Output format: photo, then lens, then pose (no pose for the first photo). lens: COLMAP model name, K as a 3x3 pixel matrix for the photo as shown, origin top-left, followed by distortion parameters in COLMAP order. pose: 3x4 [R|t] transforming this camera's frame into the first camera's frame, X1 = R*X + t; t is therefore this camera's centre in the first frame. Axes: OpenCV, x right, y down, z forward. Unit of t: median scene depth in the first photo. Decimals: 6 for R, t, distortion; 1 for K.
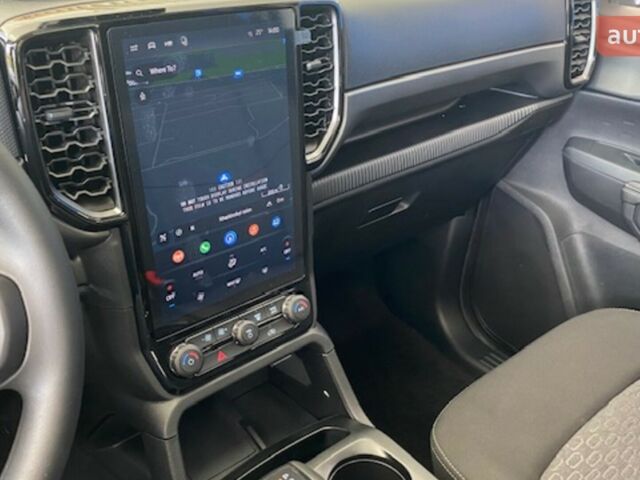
lens RADIAL K [[680.4, 0, 339.2], [0, 680.4, 246.8], [0, 0, 1]] dist [0.094854, 0.000000]
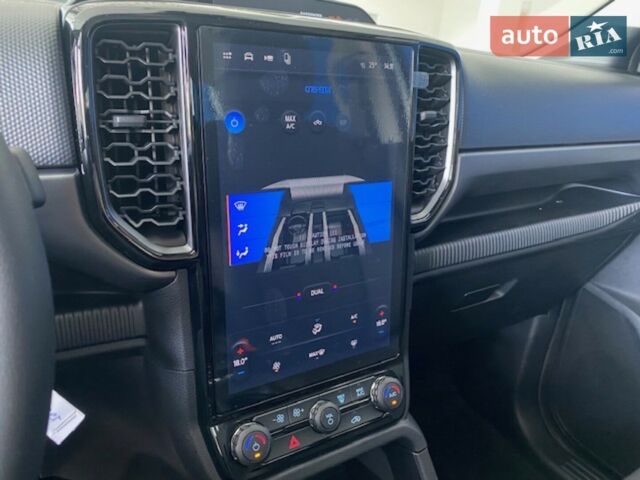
lens RADIAL K [[477.0, 0, 328.6], [0, 477.0, 238.9], [0, 0, 1]] dist [0.023488, -0.012449]
pose [[0.984517, 0.062397, -0.163808, -0.050838], [-0.094739, 0.975663, -0.197753, 0.029289], [0.147482, 0.210210, 0.966468, 0.391748]]
